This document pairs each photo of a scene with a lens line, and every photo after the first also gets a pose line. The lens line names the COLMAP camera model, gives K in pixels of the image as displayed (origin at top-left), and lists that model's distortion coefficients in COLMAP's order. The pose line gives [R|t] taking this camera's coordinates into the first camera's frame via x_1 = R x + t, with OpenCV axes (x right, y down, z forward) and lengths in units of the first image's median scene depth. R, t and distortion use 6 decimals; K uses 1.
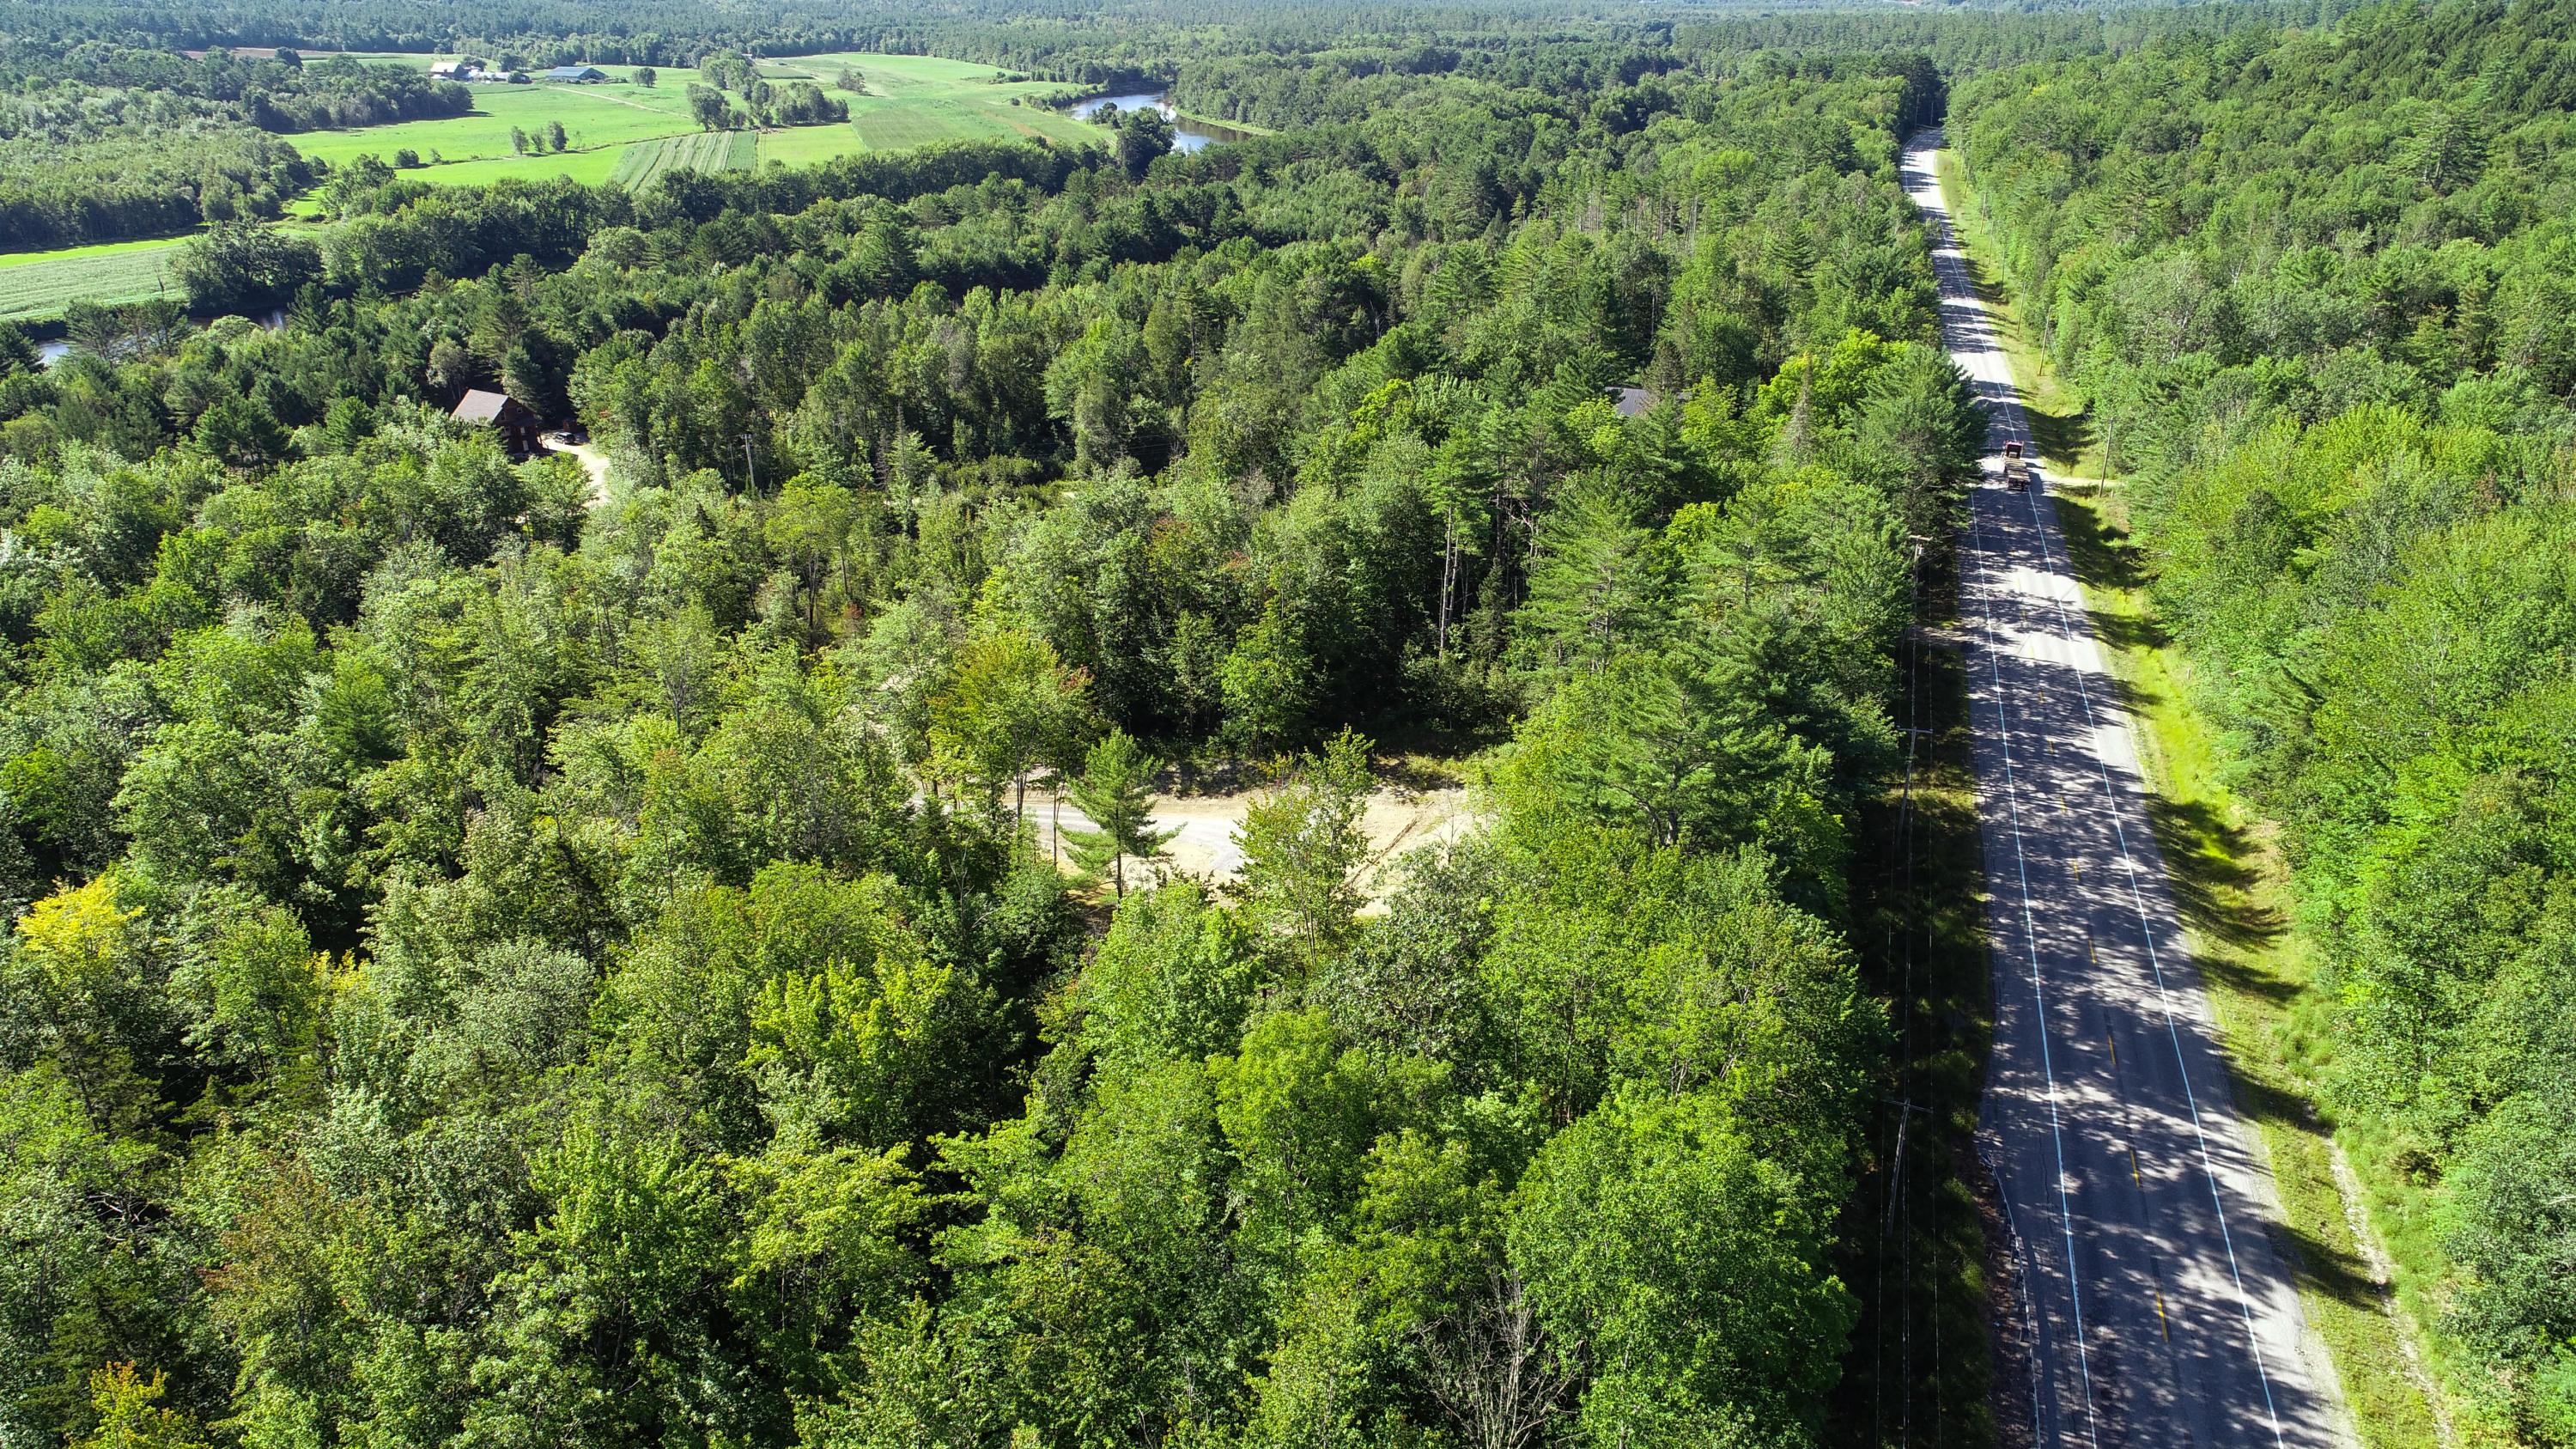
lens RADIAL K [[1712.2, 0, 1280.7], [0, 1712.2, 724.3], [0, 0, 1]] dist [0.001380, -0.002304]
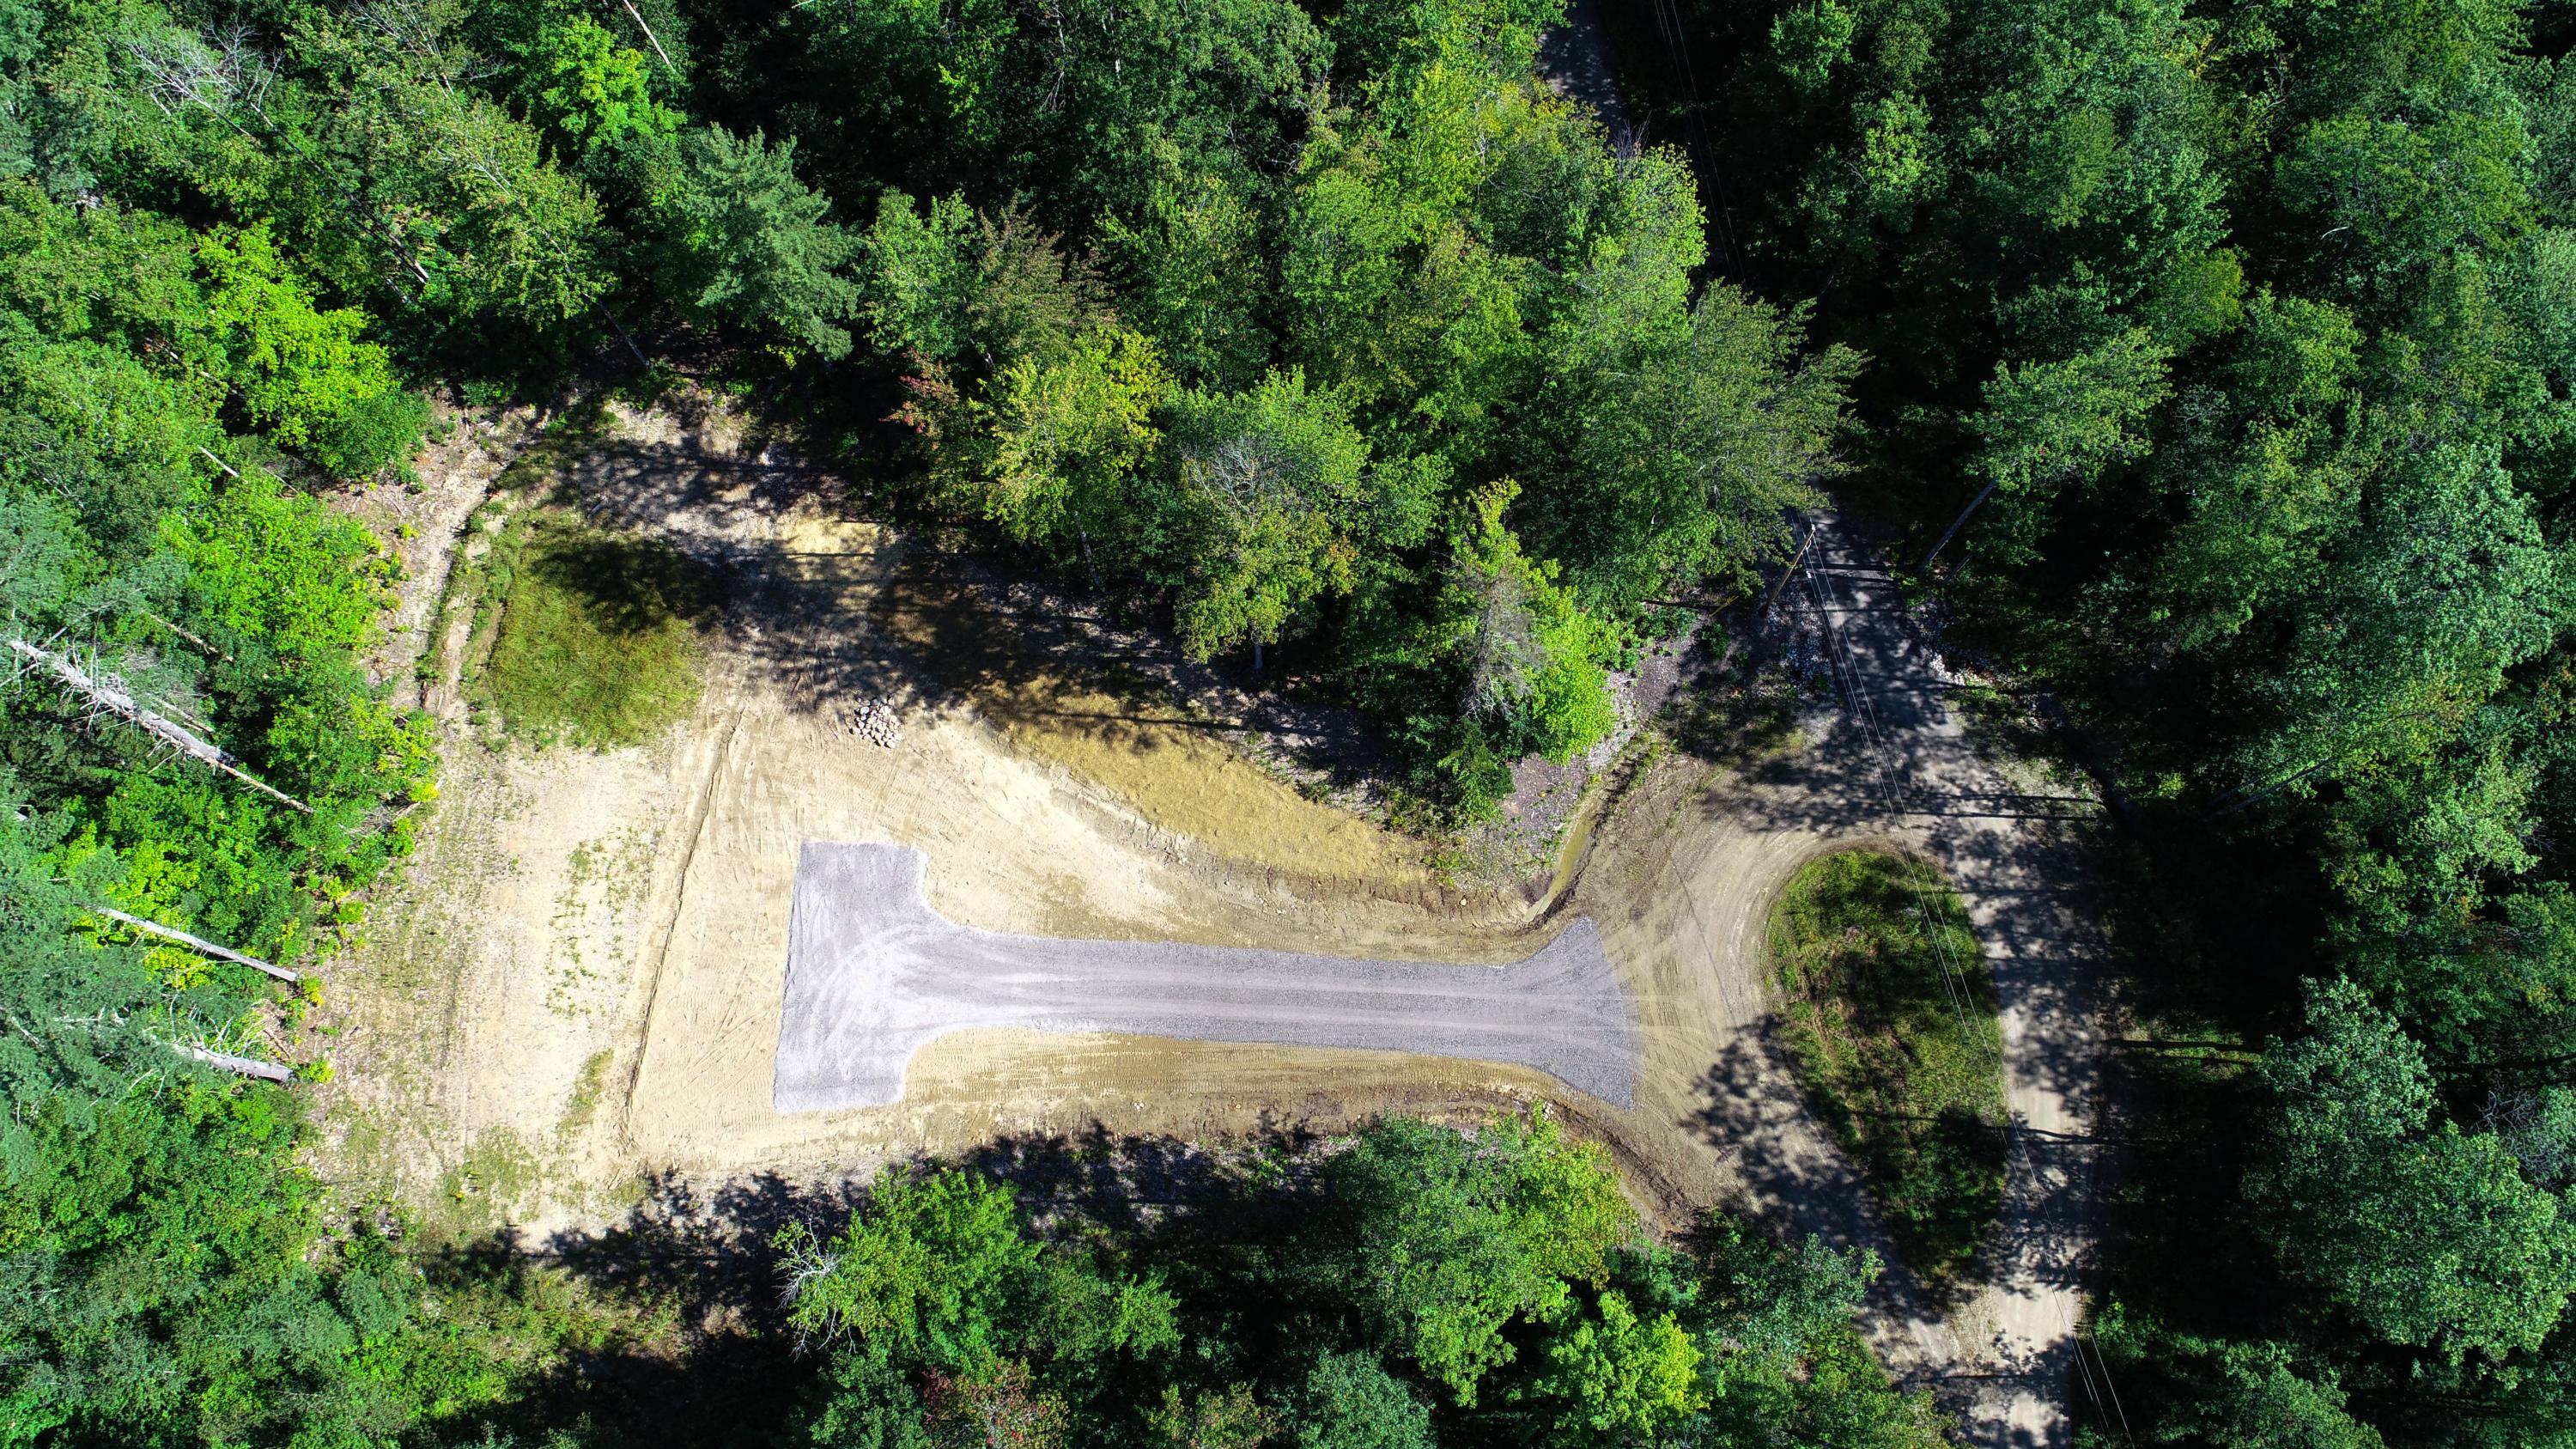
lens RADIAL K [[1712.2, 0, 1289.1], [0, 1712.2, 726.8], [0, 0, 1]] dist [0.001380, -0.002304]
pose [[-0.924624, 0.363884, -0.112516, -0.037012], [-0.133375, -0.032624, 0.990528, -0.185422], [0.356766, 0.930873, 0.078698, 0.315982]]
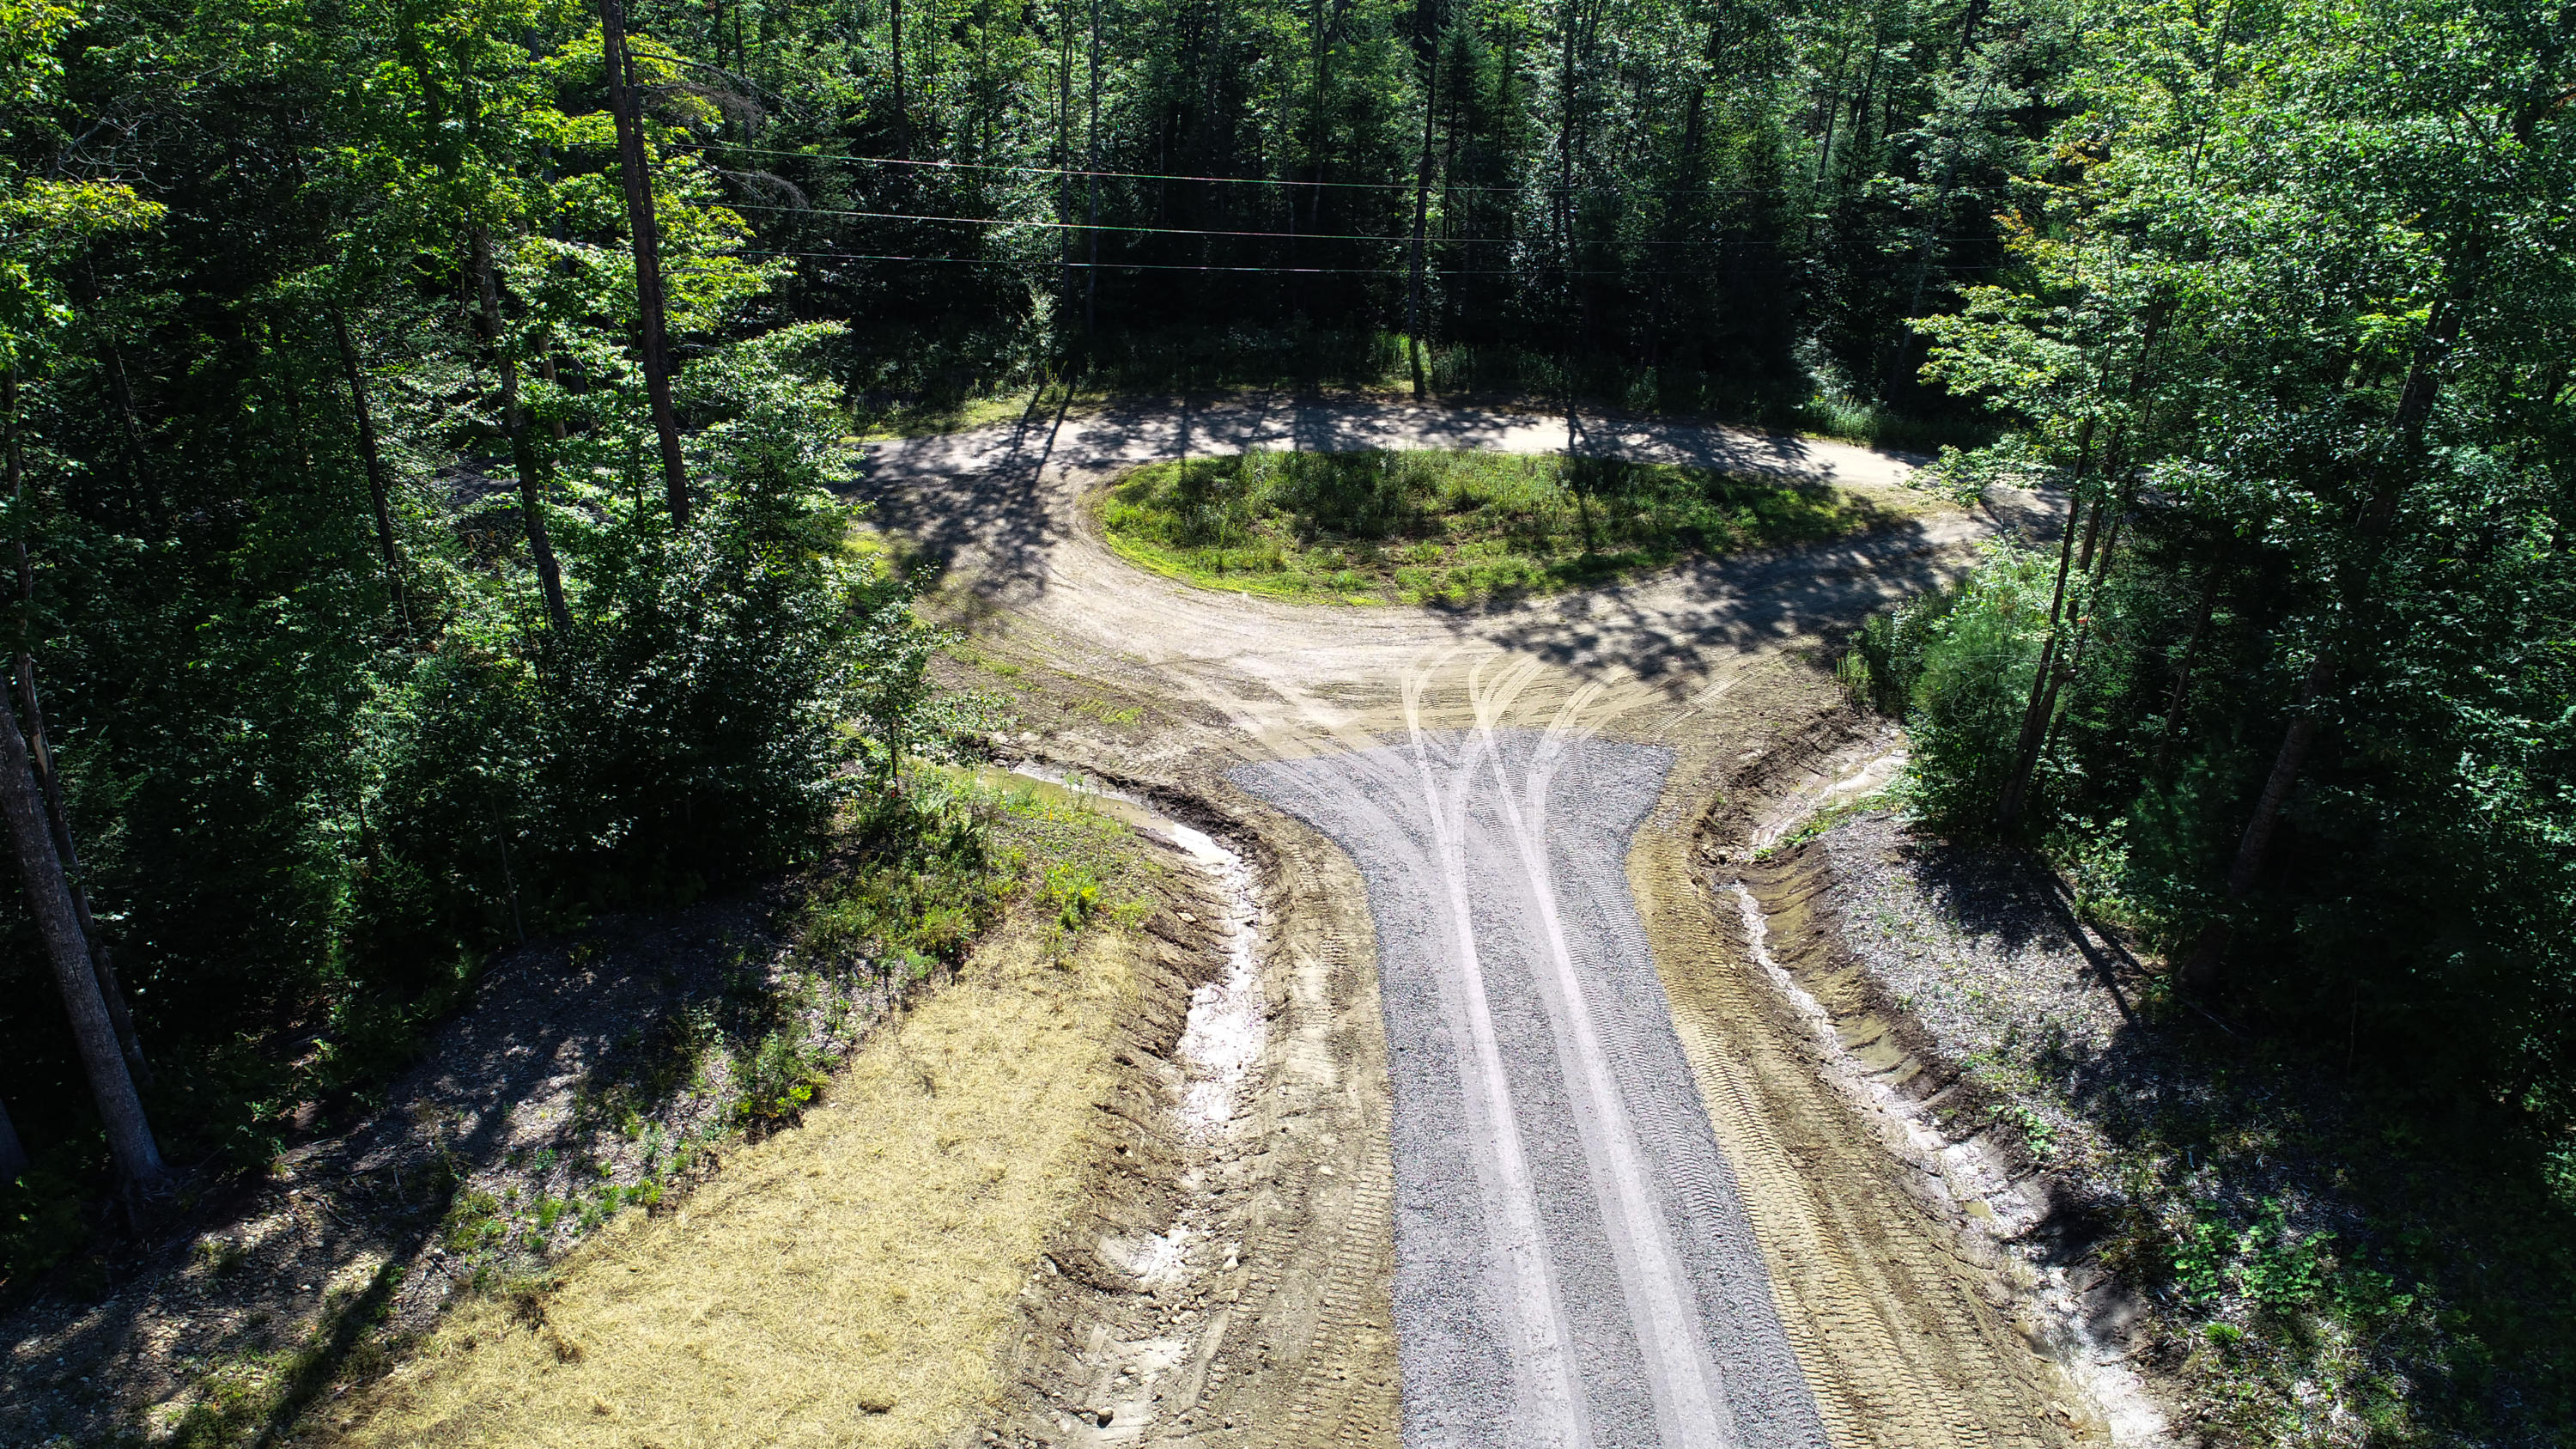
lens RADIAL K [[1788.5, 0, 1200.5], [0, 1788.5, 736.9], [0, 0, 1]] dist [-0.002006, -0.005132]
pose [[0.366181, 0.452858, -0.812915, -0.014584], [-0.370513, 0.872312, 0.319048, -0.007287], [0.853599, 0.184366, 0.487214, 0.323175]]
